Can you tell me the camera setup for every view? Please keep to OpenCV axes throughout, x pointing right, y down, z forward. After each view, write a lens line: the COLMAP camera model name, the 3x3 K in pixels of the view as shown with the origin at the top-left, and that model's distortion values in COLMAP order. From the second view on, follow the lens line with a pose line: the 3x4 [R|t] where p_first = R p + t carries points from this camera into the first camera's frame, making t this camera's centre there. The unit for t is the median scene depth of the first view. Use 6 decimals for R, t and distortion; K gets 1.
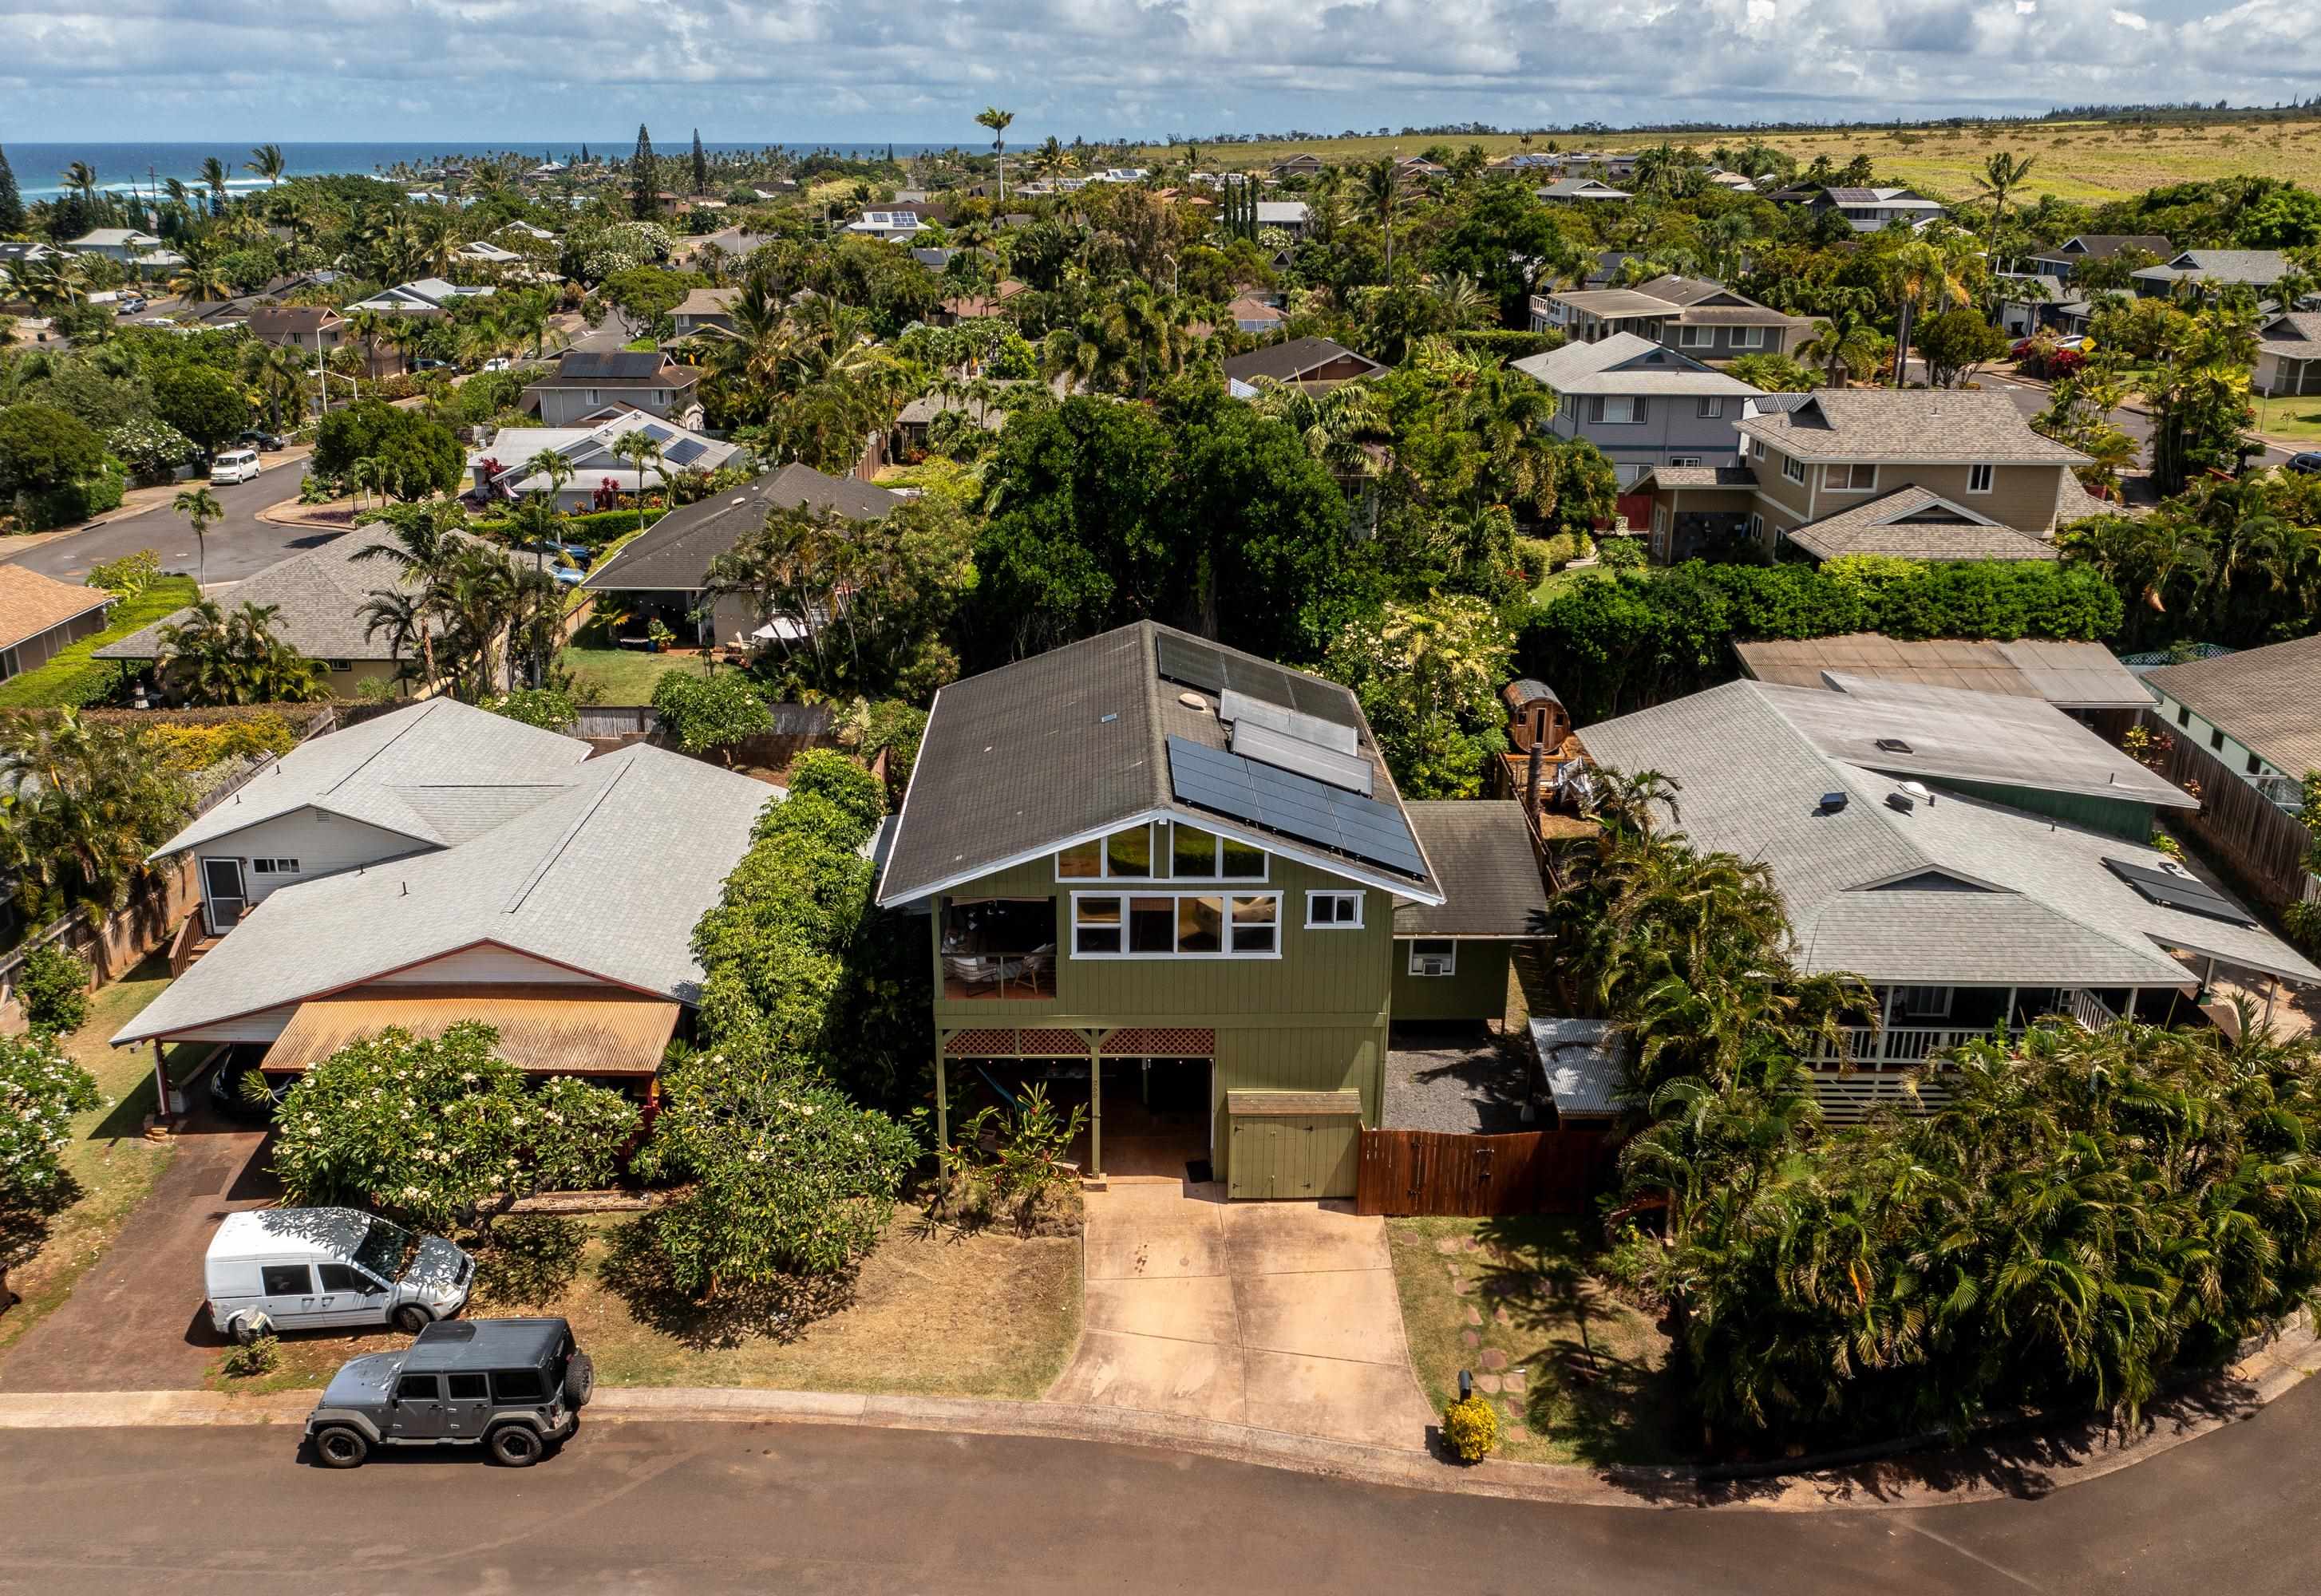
lens RADIAL K [[1958.4, 0, 1134.8], [0, 1958.4, 878.9], [0, 0, 1]] dist [-0.019011, 0.001632]
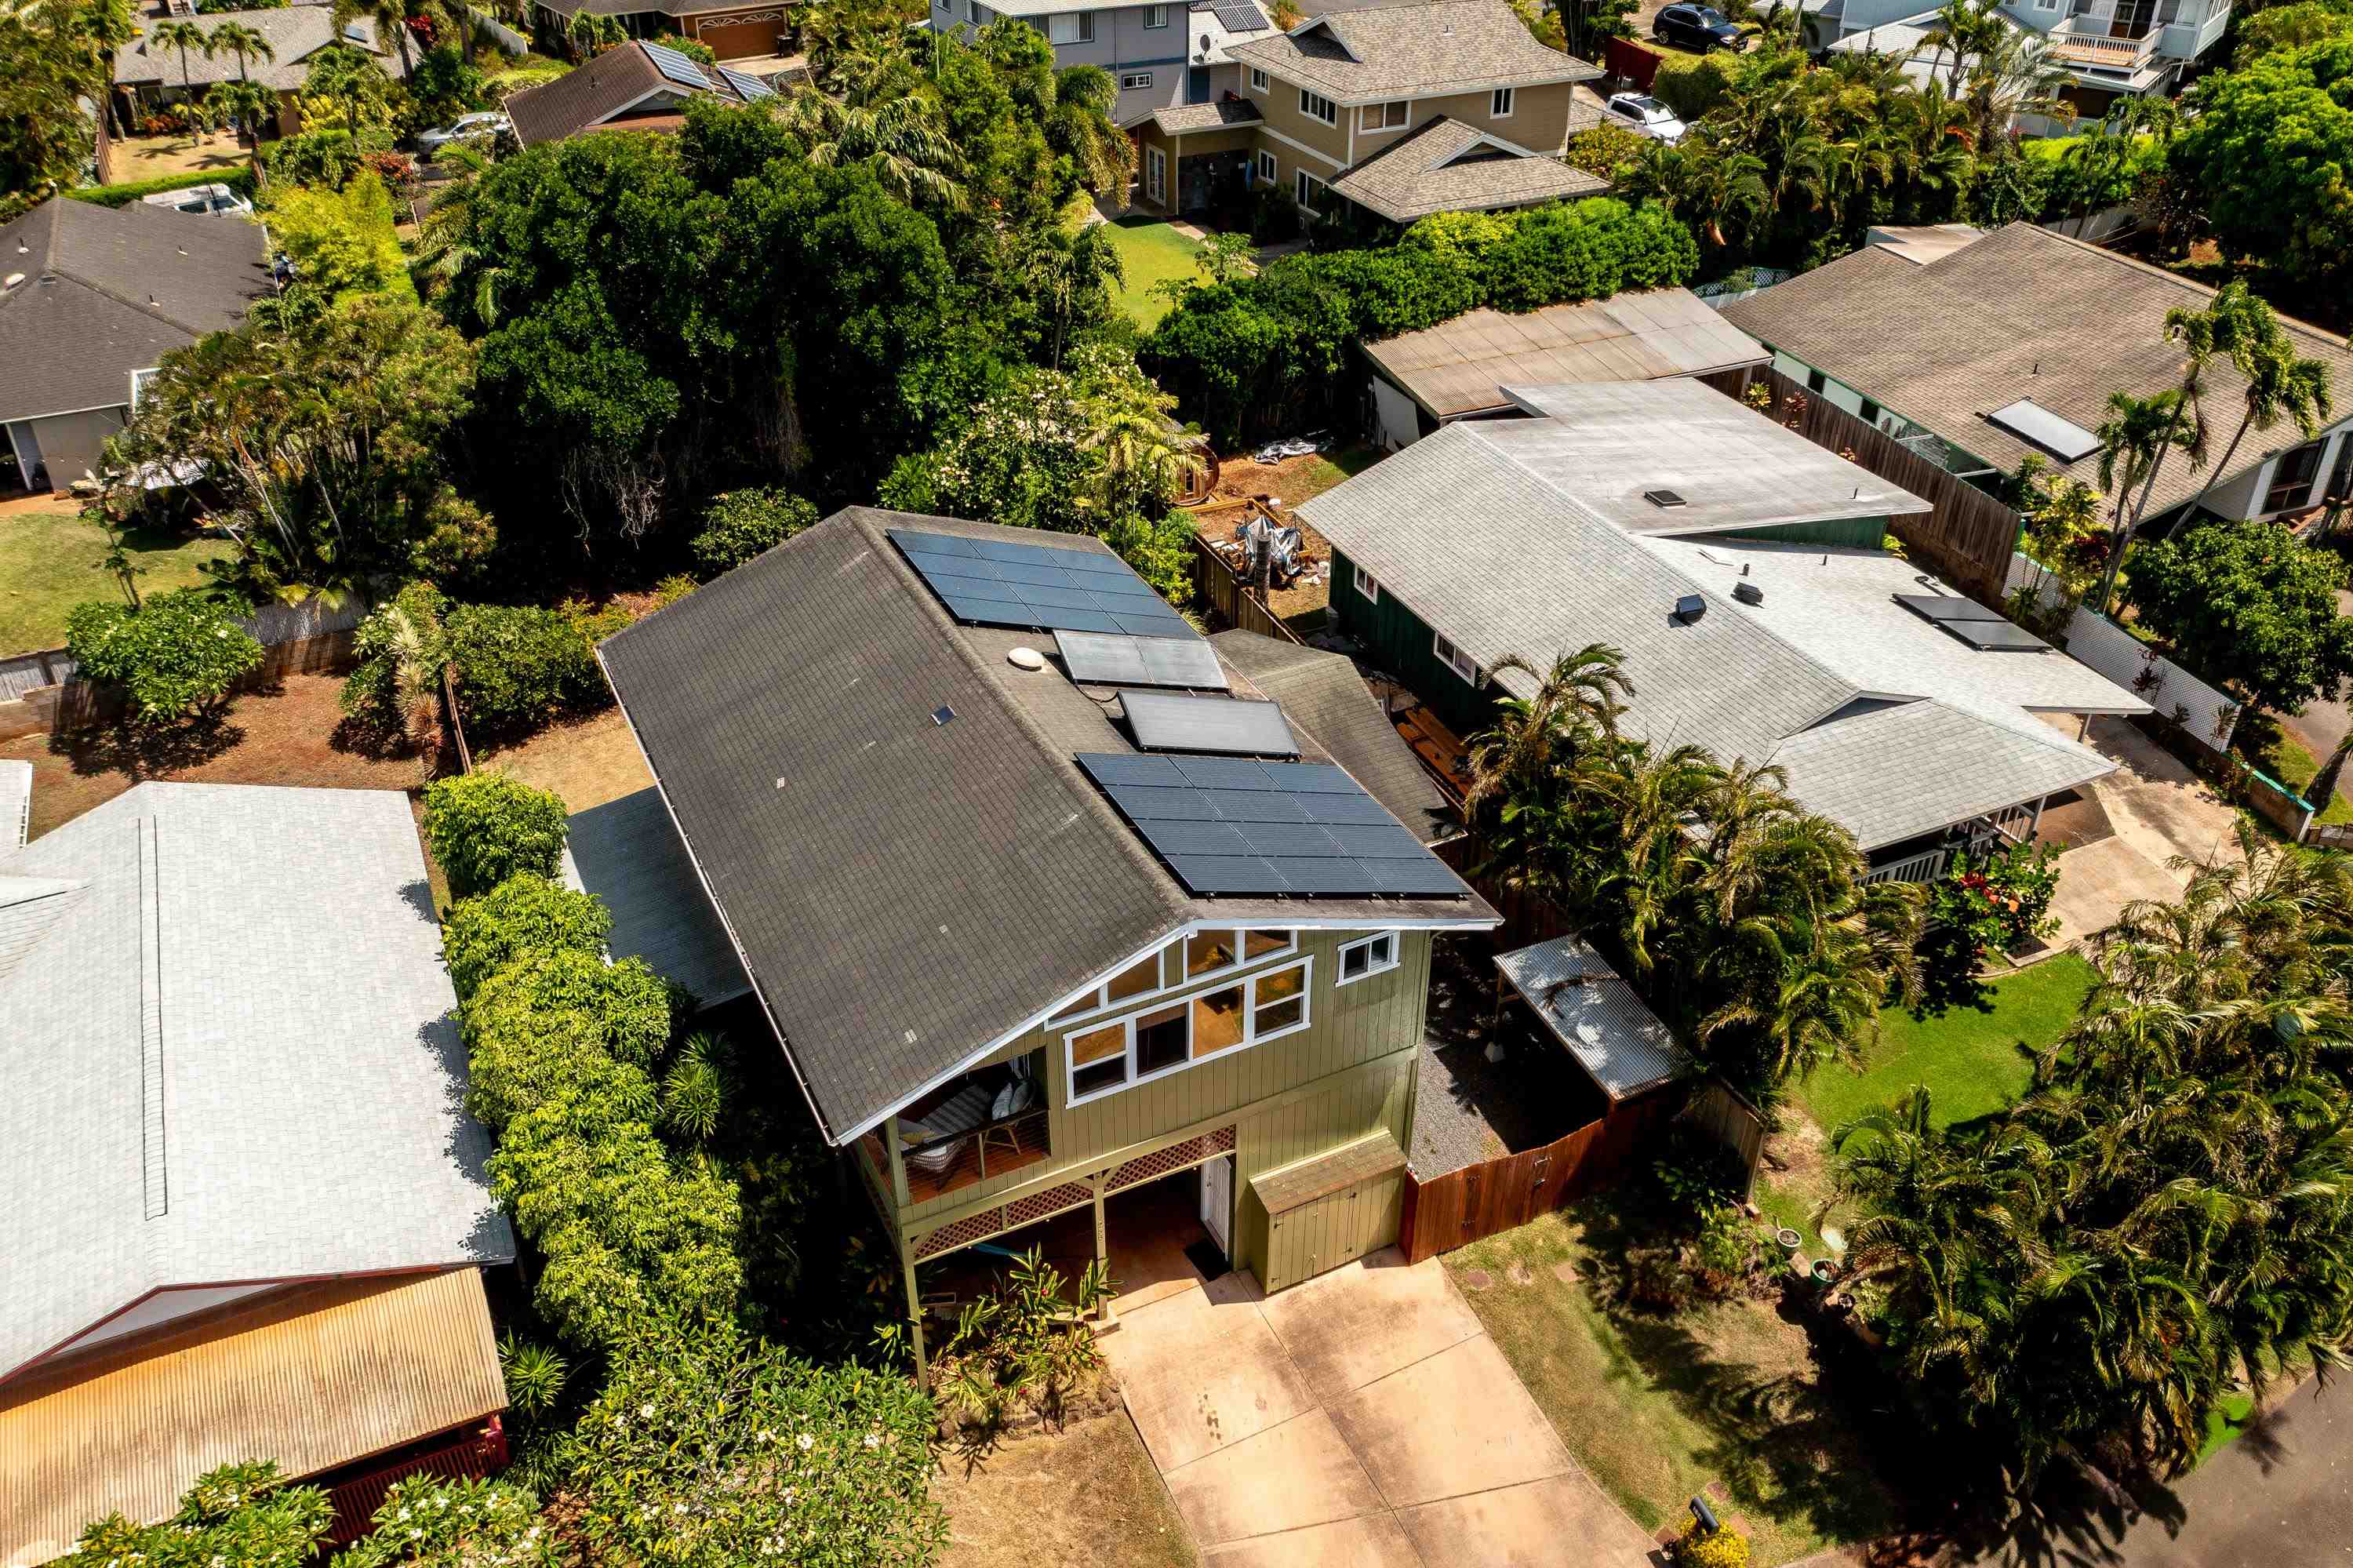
lens RADIAL K [[1831.0, 0, 1168.8], [0, 1831.0, 783.6], [0, 0, 1]] dist [-0.012890, -0.011680]
pose [[0.903198, -0.240416, 0.355575, -0.166794], [0.157695, 0.956343, 0.246051, -0.188306], [-0.399206, -0.166160, 0.901679, 0.282654]]
